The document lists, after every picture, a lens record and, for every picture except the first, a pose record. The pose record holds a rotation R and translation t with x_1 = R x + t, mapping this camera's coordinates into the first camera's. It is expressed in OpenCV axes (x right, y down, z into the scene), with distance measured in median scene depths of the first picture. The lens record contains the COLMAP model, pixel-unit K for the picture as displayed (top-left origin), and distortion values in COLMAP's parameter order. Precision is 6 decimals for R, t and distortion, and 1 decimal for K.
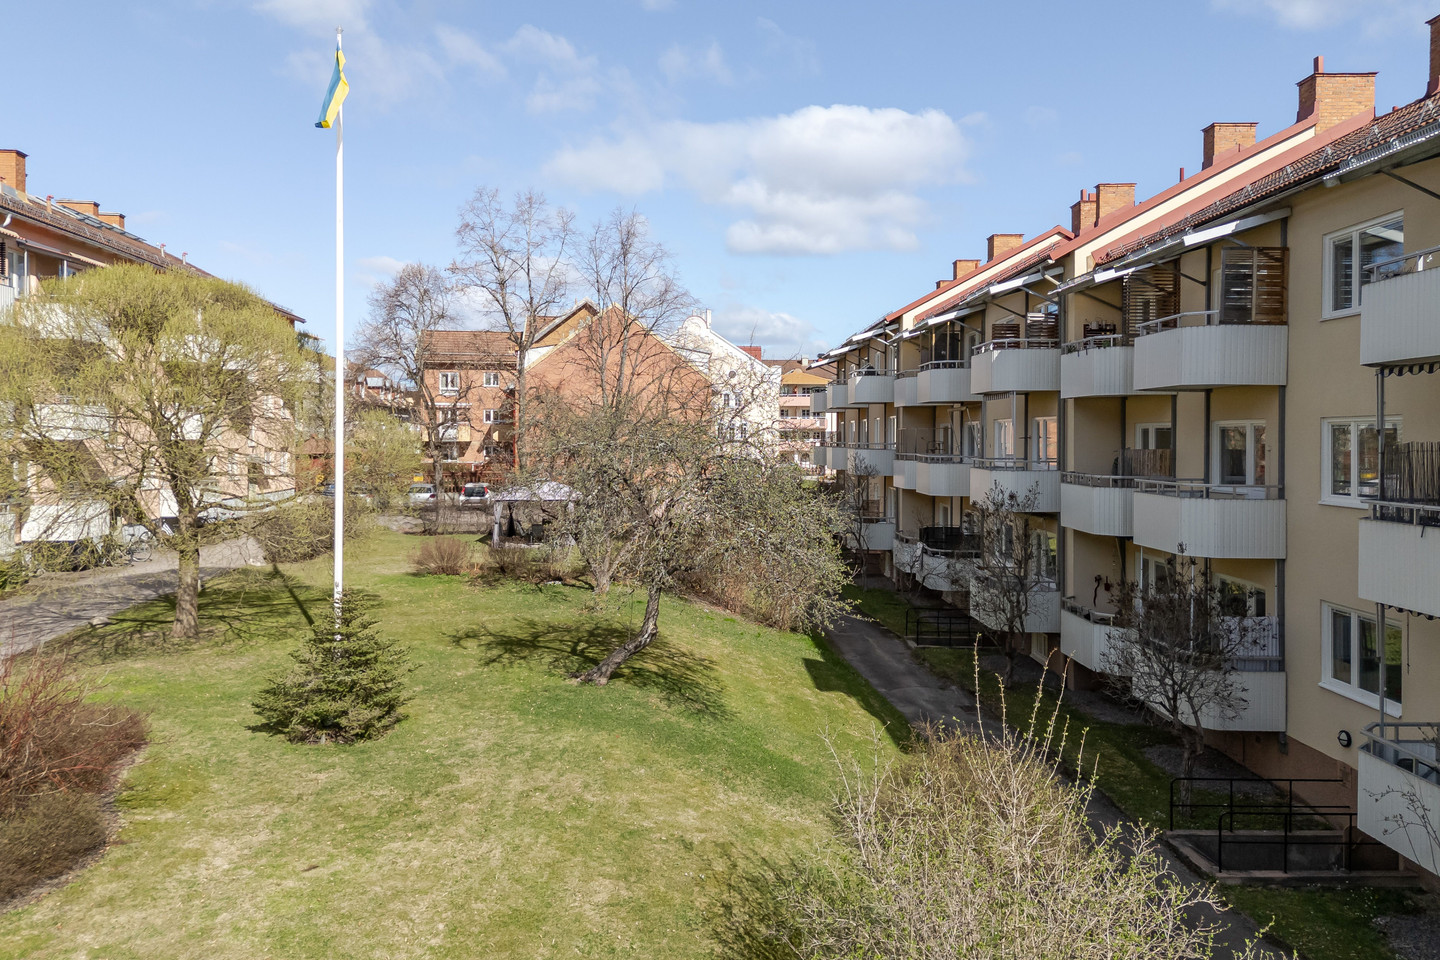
lens RADIAL K [[1061.2, 0, 720.8], [0, 1061.2, 450.7], [0, 0, 1]] dist [0.078629, -0.071422]
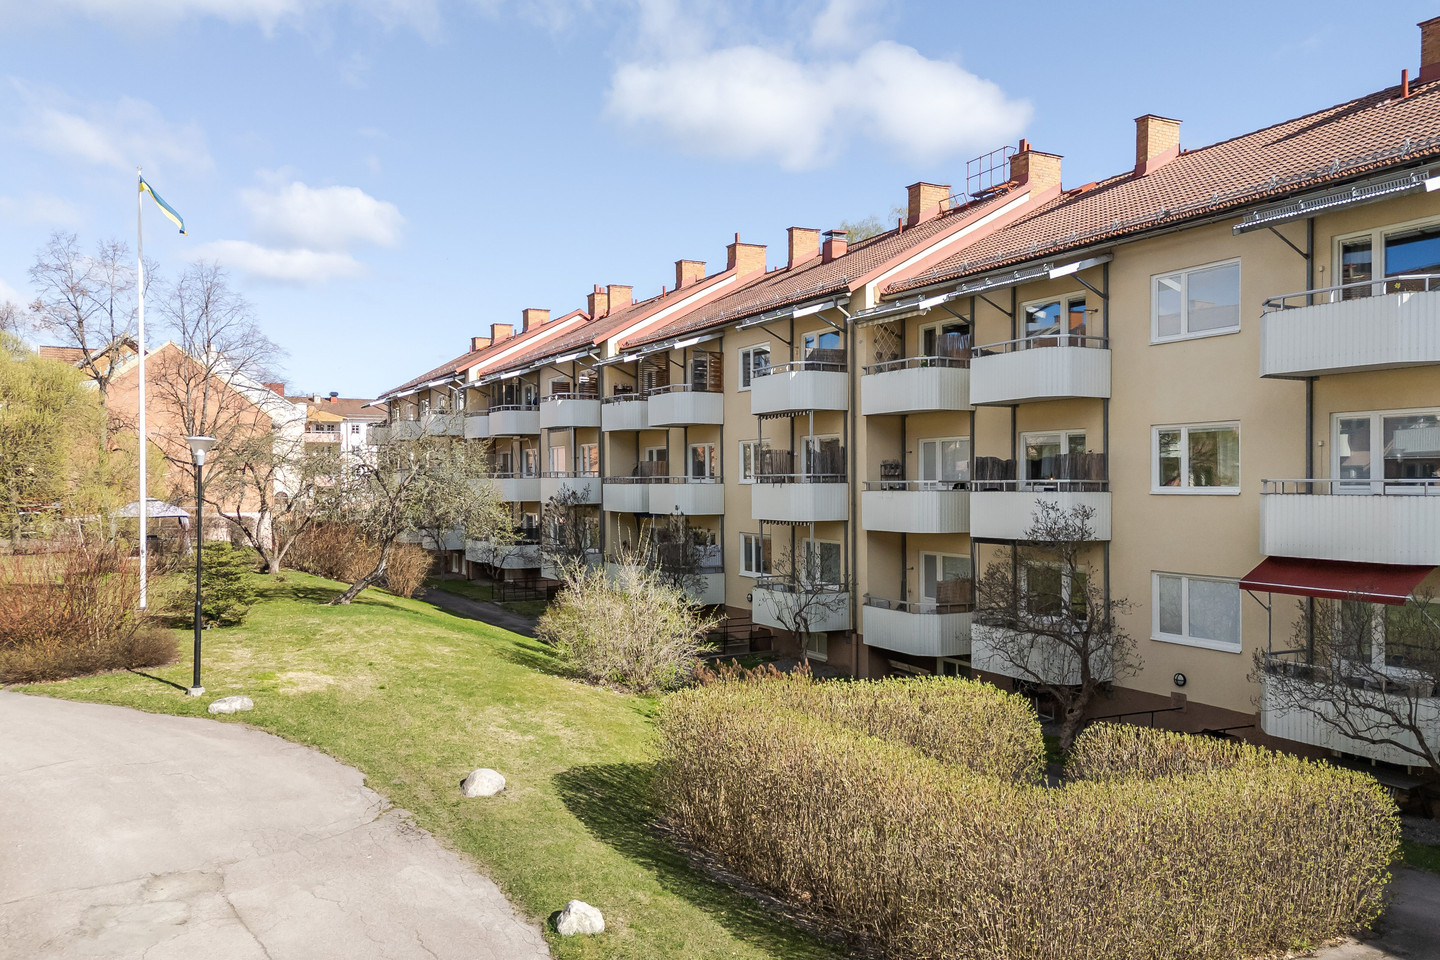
lens RADIAL K [[1061.2, 0, 720.8], [0, 1061.2, 450.7], [0, 0, 1]] dist [0.078629, -0.071422]
pose [[0.889141, 0.004116, 0.457614, -0.250535], [0.013551, 0.999284, -0.035318, 0.038652], [-0.457432, 0.037604, 0.888449, -0.491597]]
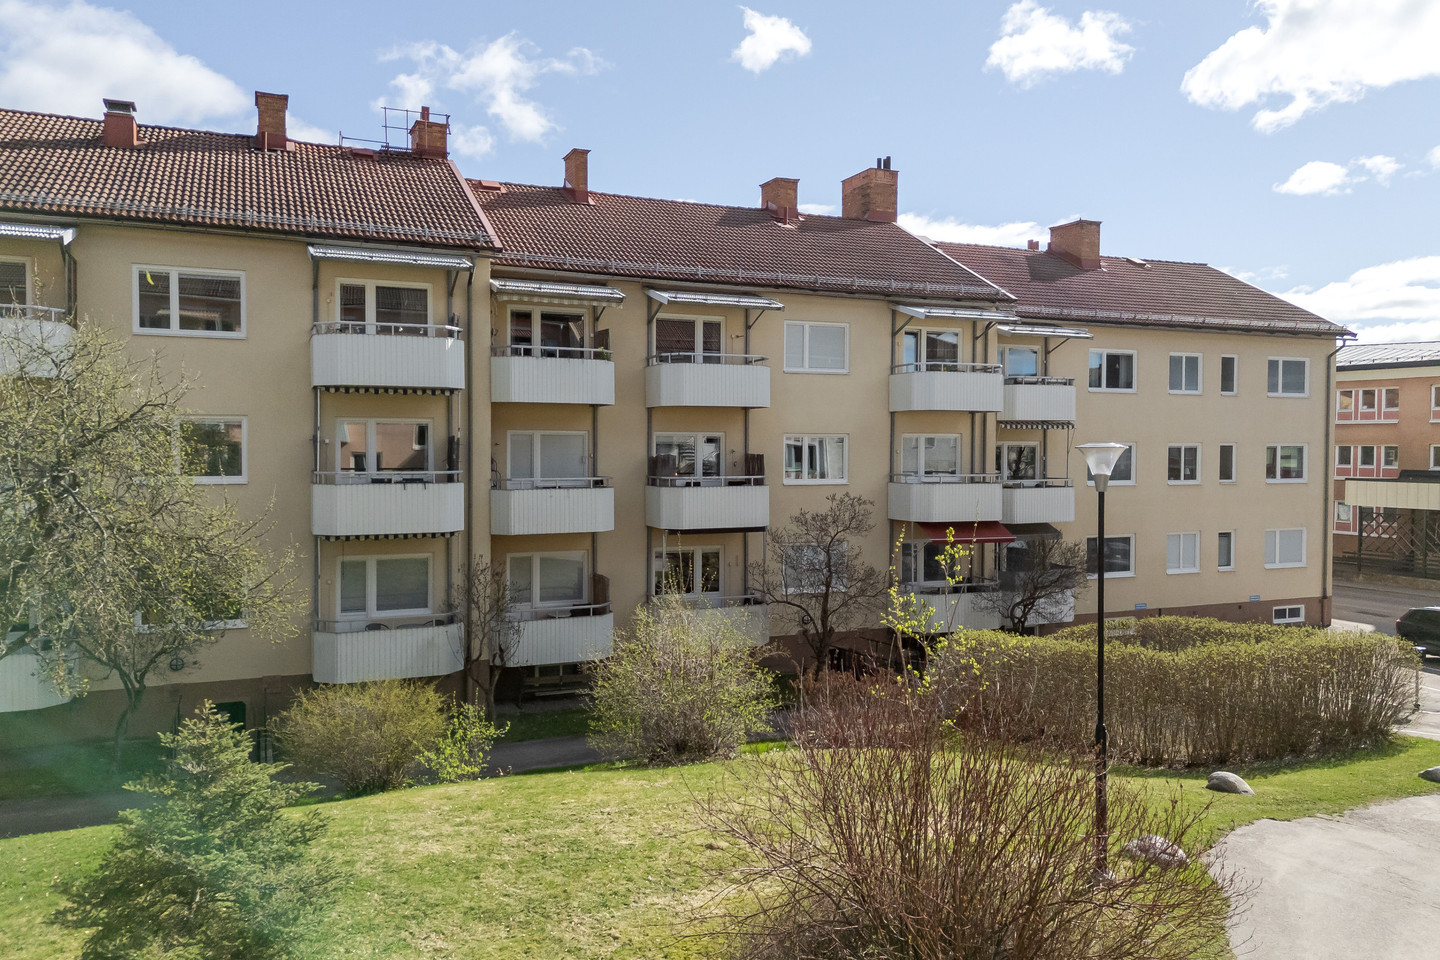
lens RADIAL K [[1061.2, 0, 720.8], [0, 1061.2, 450.7], [0, 0, 1]] dist [0.078629, -0.071422]
pose [[-0.382104, -0.010734, 0.924057, -0.568036], [0.001806, 0.999922, 0.012362, -0.001740], [-0.924118, 0.006393, -0.382055, 0.592163]]
